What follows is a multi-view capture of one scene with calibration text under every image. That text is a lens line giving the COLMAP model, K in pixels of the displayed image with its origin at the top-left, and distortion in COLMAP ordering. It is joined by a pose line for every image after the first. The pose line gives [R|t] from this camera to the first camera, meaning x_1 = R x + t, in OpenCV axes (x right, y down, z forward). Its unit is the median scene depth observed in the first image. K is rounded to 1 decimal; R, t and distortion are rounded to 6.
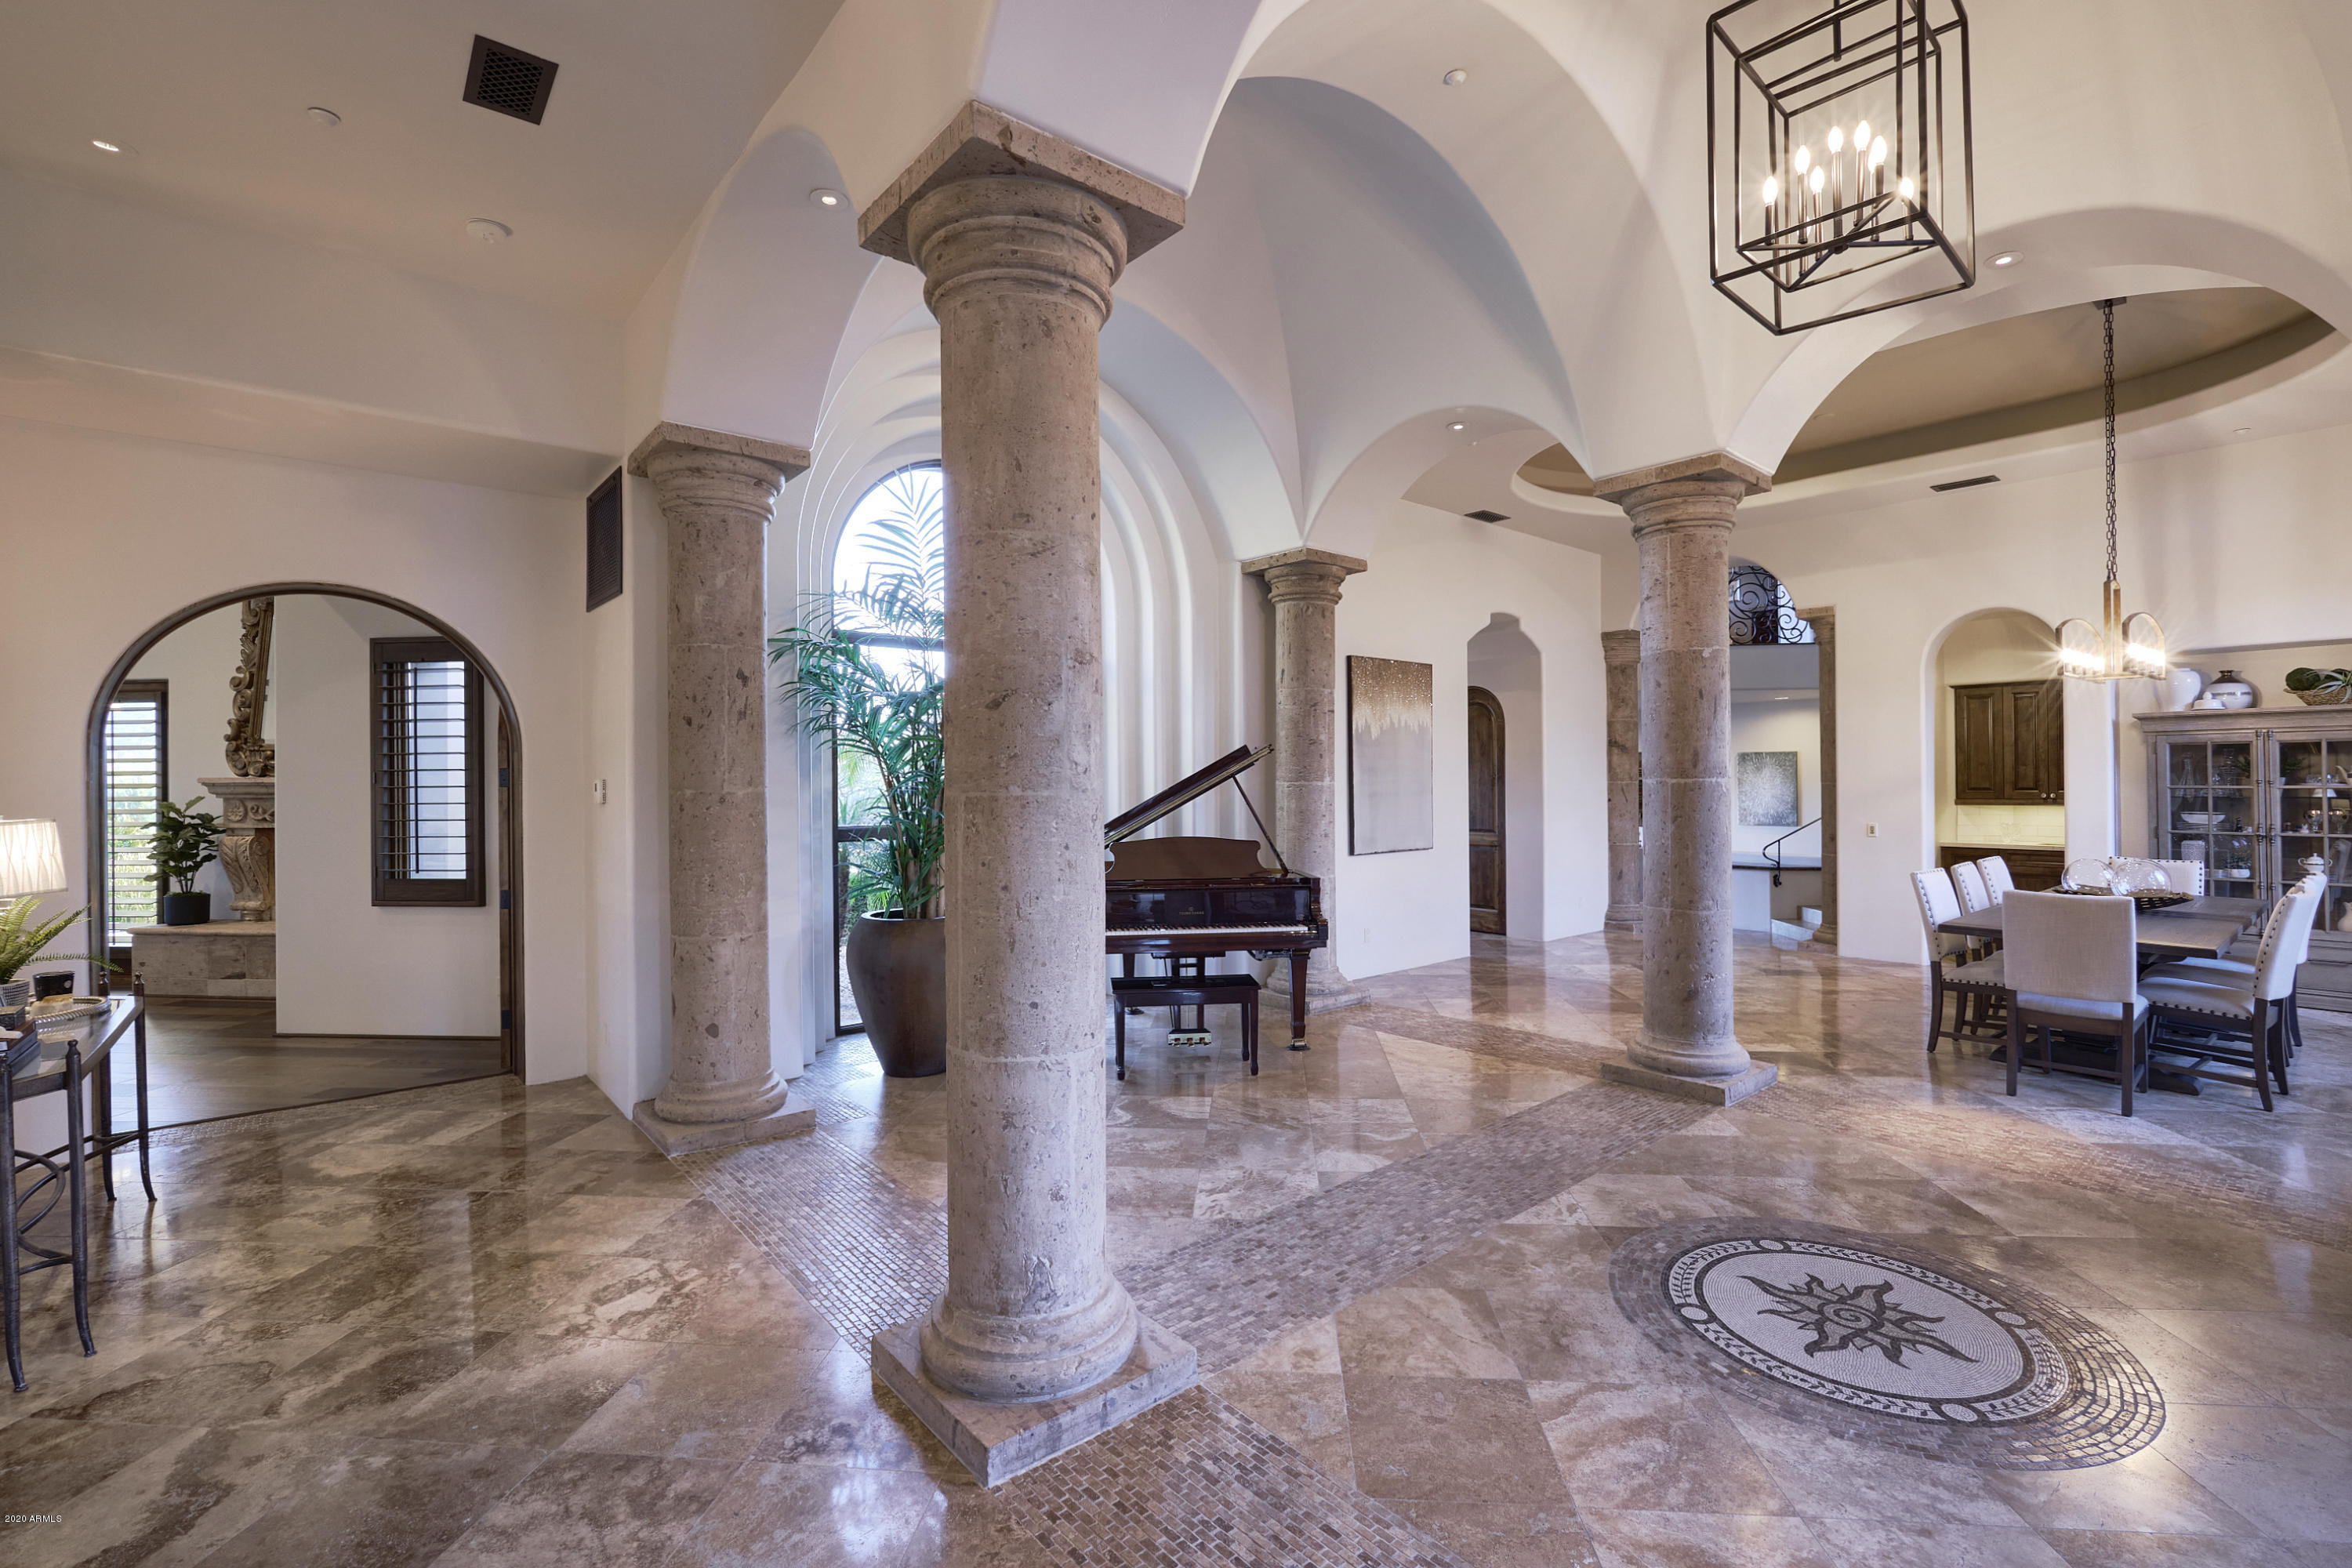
lens RADIAL K [[1028.3, 0, 1164.9], [0, 1028.3, 784.7], [0, 0, 1]] dist [-0.002290, -0.000392]
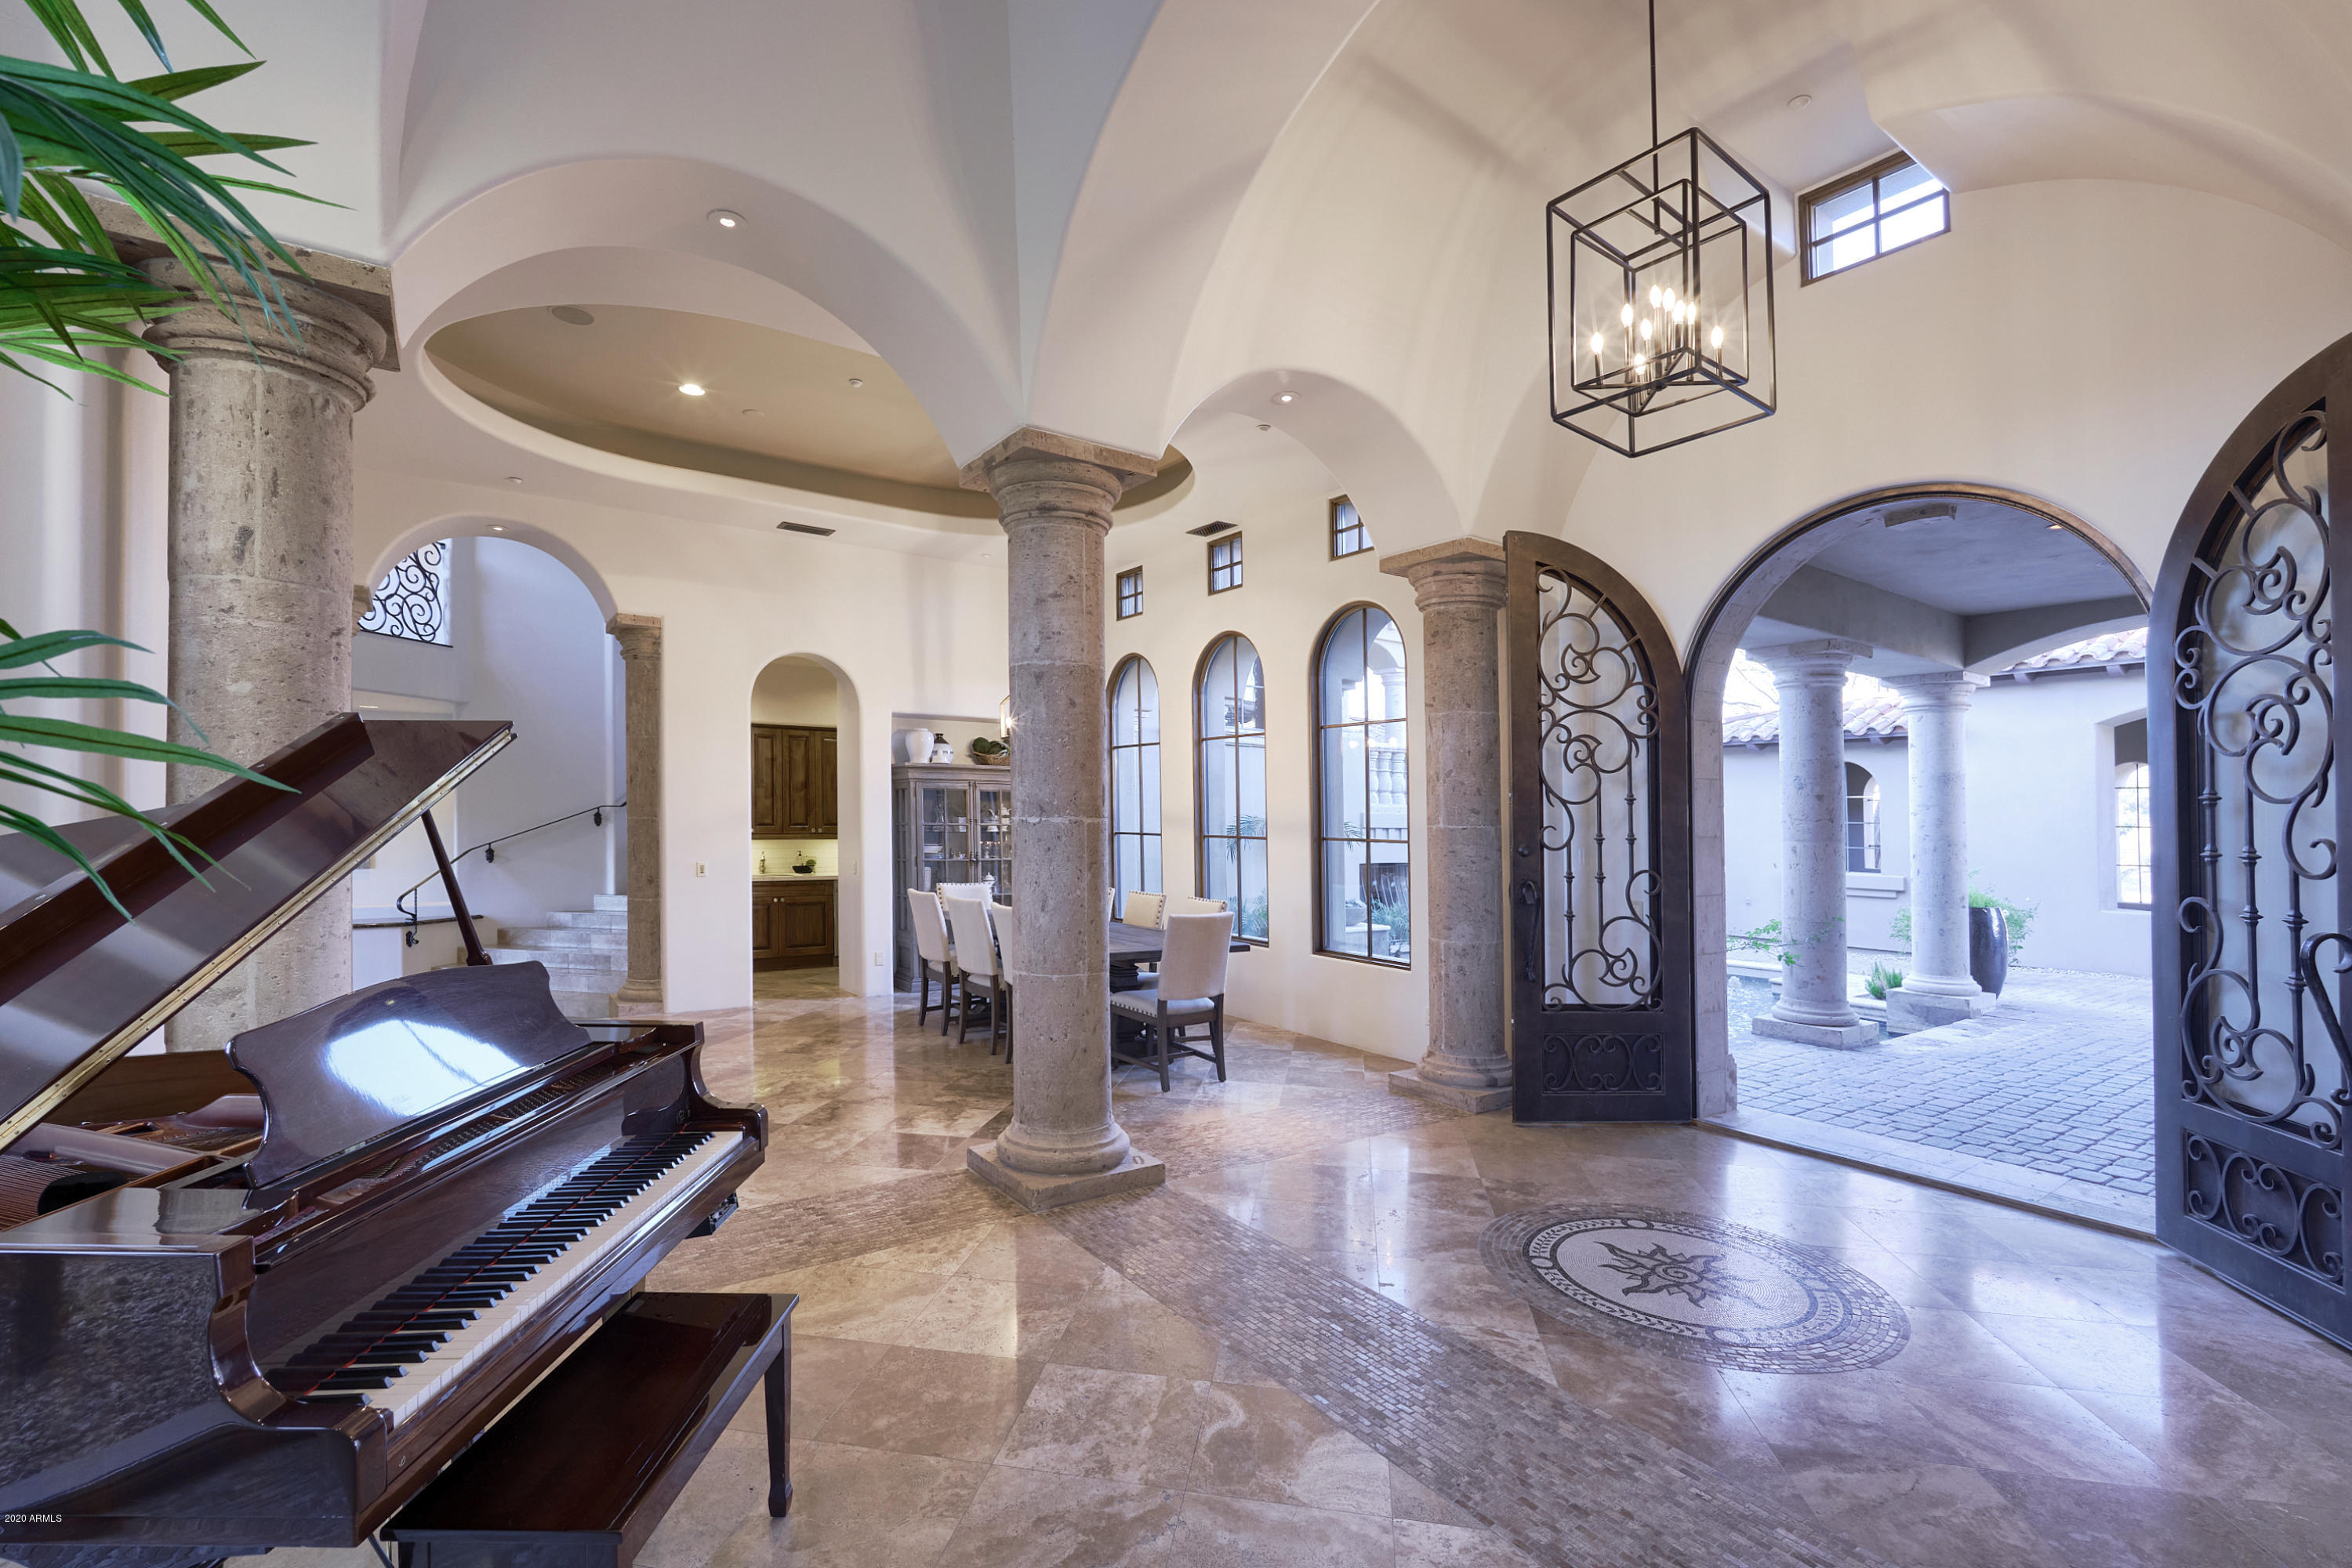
lens RADIAL K [[1028.3, 0, 1163.7], [0, 1028.3, 788.2], [0, 0, 1]] dist [-0.002290, -0.000392]
pose [[0.095458, 0.019275, 0.995247, -0.251371], [-0.002961, 0.999814, -0.019079, -0.017229], [-0.995429, -0.001125, 0.095498, 0.589424]]
